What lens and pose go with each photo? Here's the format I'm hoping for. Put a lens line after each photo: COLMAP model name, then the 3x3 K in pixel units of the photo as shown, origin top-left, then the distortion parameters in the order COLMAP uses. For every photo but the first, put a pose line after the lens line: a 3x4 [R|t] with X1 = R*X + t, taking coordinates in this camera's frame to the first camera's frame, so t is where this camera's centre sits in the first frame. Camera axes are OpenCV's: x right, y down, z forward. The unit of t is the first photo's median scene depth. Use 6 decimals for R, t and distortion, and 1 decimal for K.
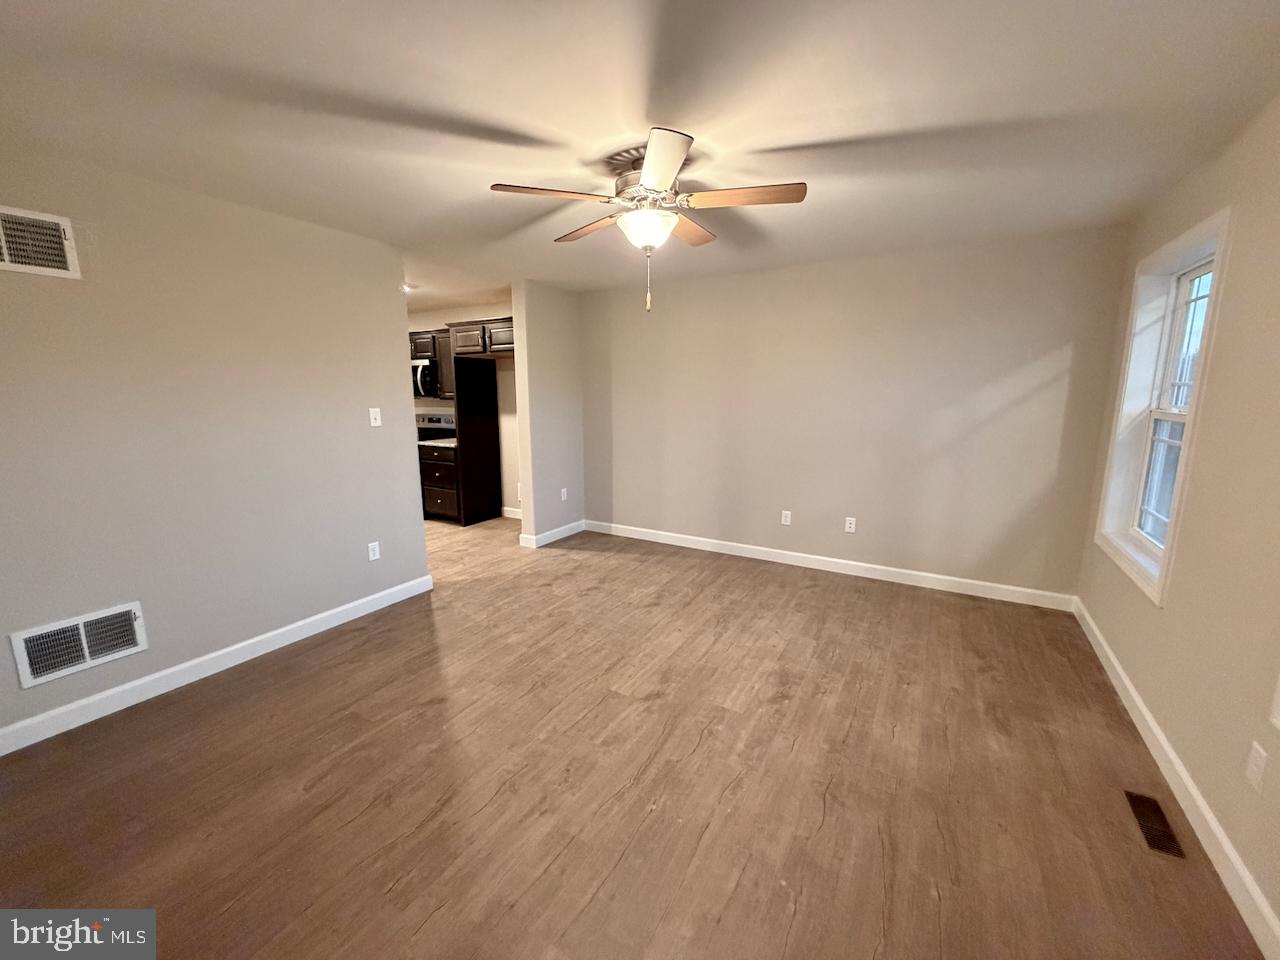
lens RADIAL K [[509.4, 0, 635.5], [0, 509.4, 477.2], [0, 0, 1]] dist [-0.000624, -0.000053]
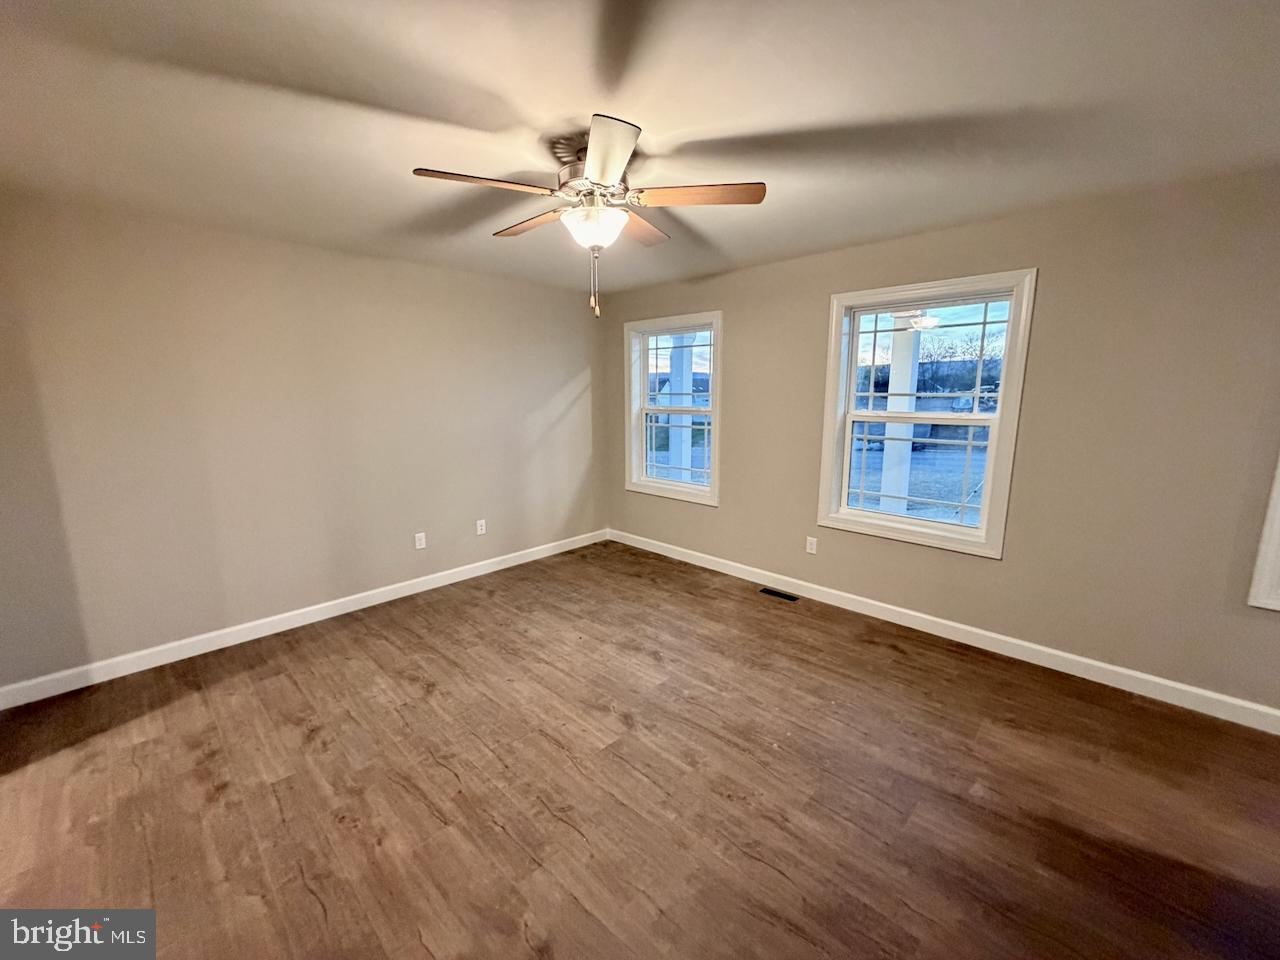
lens RADIAL K [[509.4, 0, 635.5], [0, 509.4, 477.2], [0, 0, 1]] dist [-0.000624, -0.000053]
pose [[0.234564, -0.161814, 0.958538, -0.633740], [0.170099, 0.977668, 0.123419, -0.106442], [-0.957103, 0.134097, 0.256850, 0.528893]]
